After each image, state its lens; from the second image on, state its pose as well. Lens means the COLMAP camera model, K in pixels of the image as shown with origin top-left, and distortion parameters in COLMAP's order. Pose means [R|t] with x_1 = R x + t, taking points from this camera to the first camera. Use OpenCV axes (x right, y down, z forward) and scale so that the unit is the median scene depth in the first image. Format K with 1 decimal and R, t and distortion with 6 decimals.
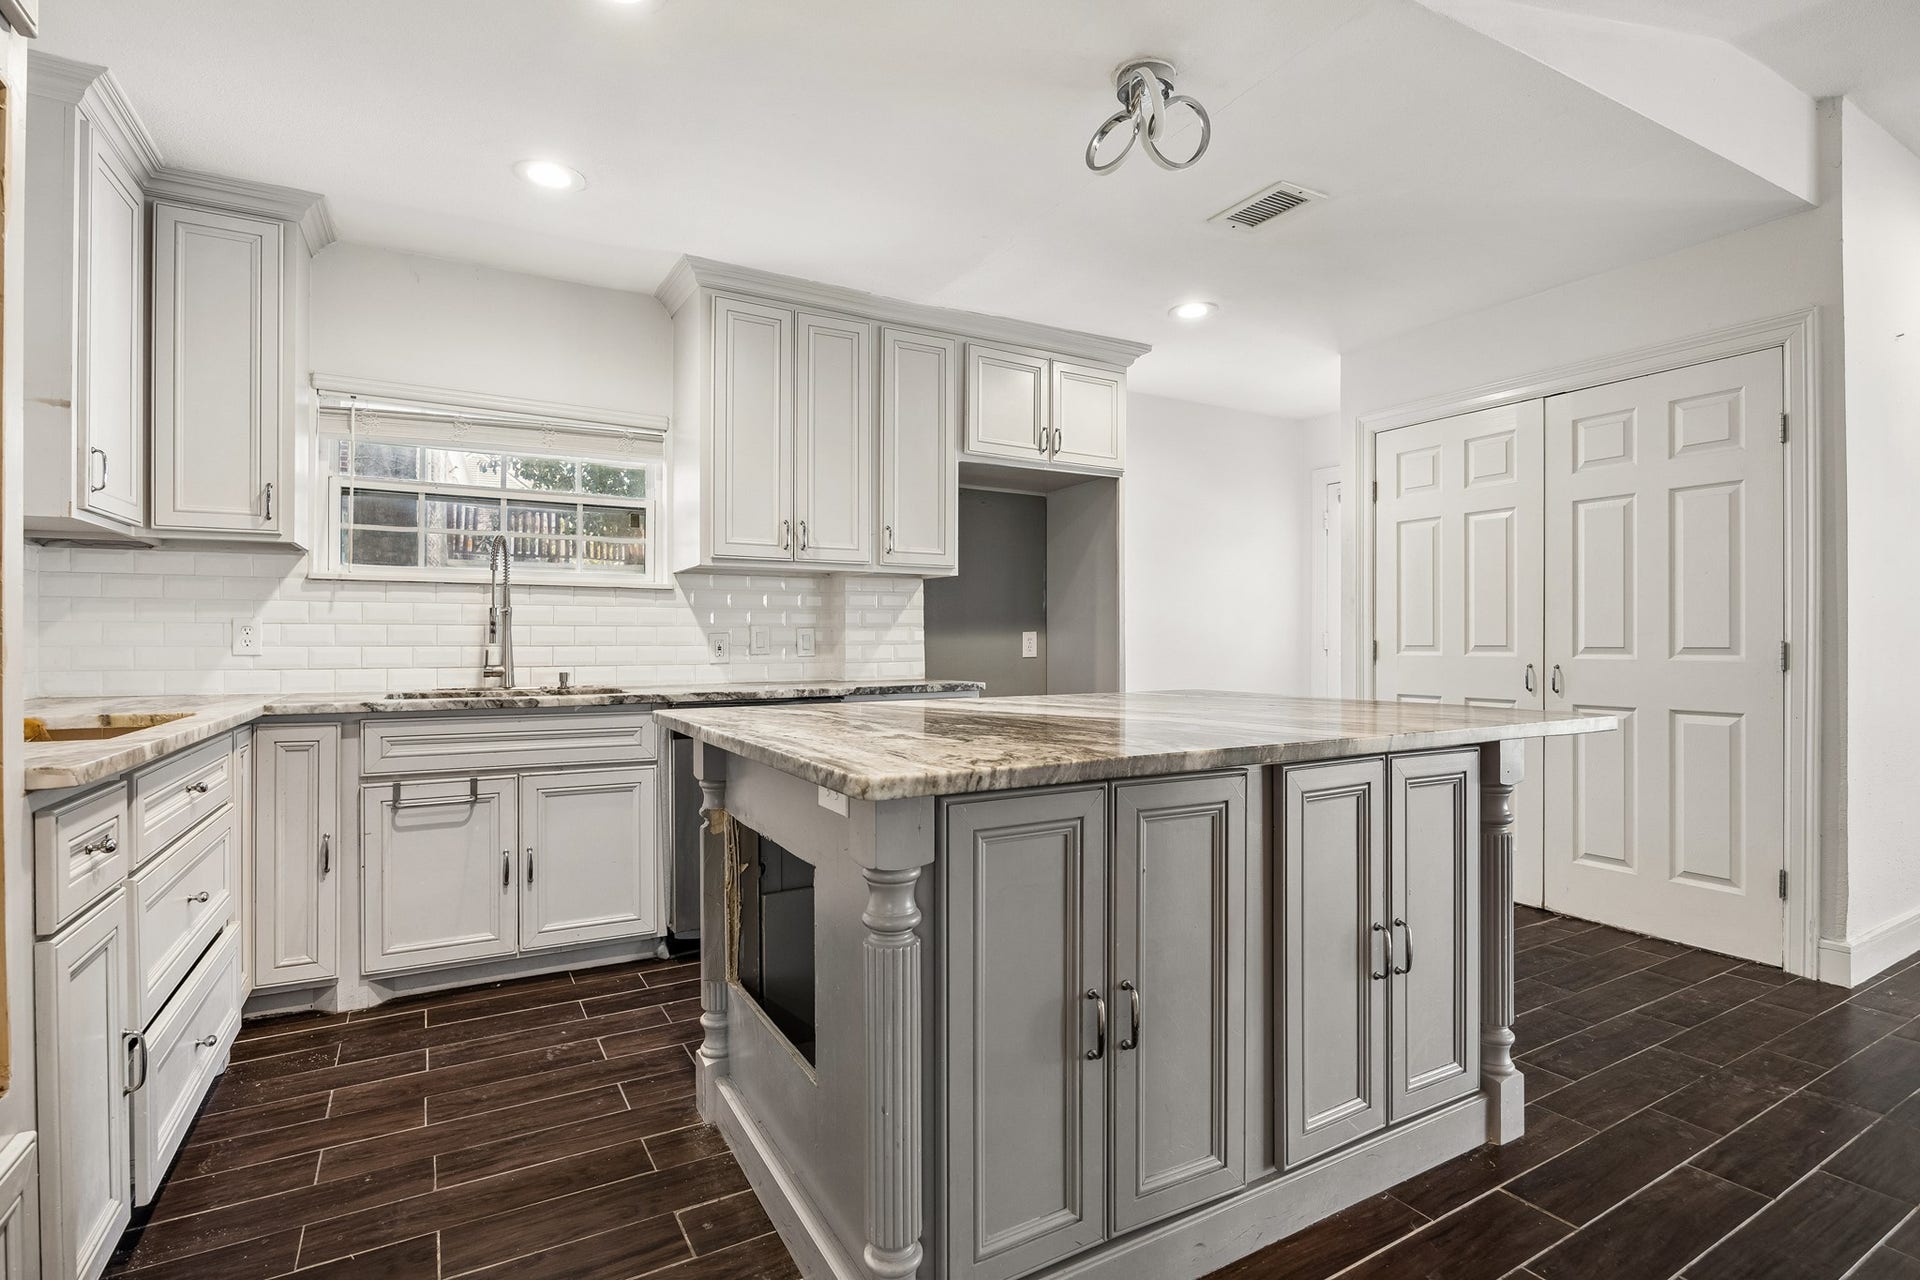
lens RADIAL K [[896.7, 0, 963.4], [0, 896.7, 640.3], [0, 0, 1]] dist [0.000531, 0.000175]
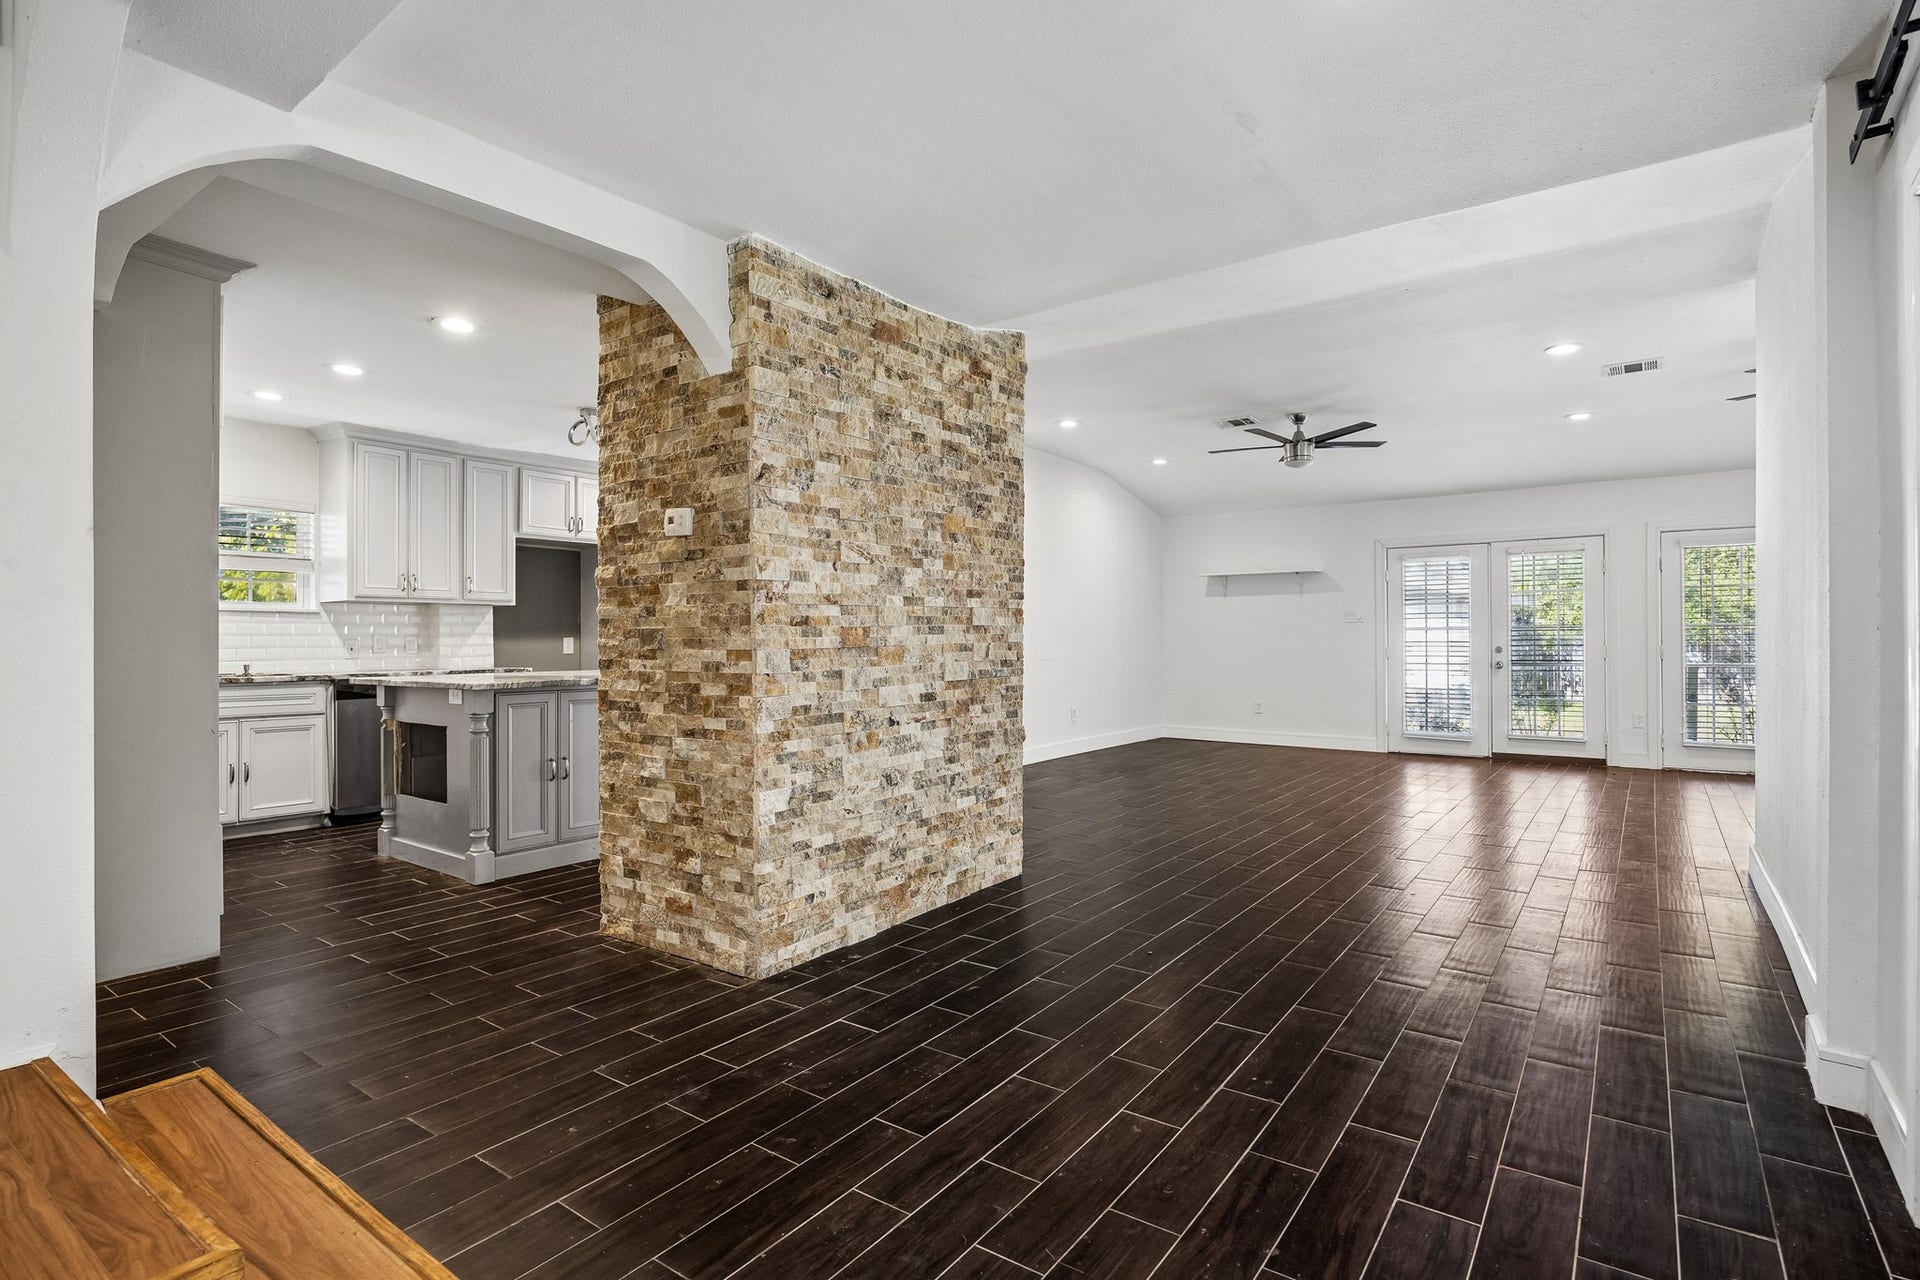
lens RADIAL K [[948.5, 0, 950.5], [0, 948.5, 637.5], [0, 0, 1]] dist [-0.004076, -0.000463]
pose [[0.920839, -0.001591, 0.389940, 0.058302], [0.003291, 0.999988, -0.003691, -0.002310], [-0.389929, 0.004682, 0.920833, -1.060100]]
